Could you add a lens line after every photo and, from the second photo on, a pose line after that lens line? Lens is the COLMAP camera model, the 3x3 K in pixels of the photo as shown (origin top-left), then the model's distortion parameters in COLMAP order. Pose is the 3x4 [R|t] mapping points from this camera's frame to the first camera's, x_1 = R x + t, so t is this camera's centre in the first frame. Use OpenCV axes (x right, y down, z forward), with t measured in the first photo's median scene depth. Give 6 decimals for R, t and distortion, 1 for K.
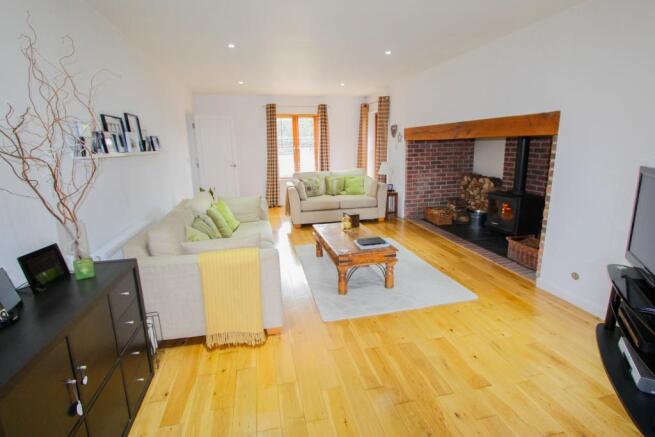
lens RADIAL K [[314.2, 0, 327.7], [0, 314.2, 215.8], [0, 0, 1]] dist [-0.013752, -0.000367]
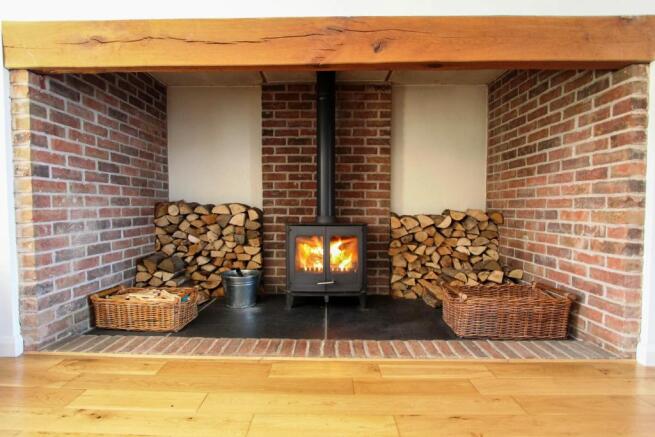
lens RADIAL K [[314.2, 0, 327.0], [0, 314.2, 219.4], [0, 0, 1]] dist [-0.013752, -0.000367]
pose [[0.229102, -0.016637, 0.973260, 0.045343], [0.207111, 0.977793, -0.032039, -0.044705], [-0.951114, 0.208913, 0.227459, 0.686414]]
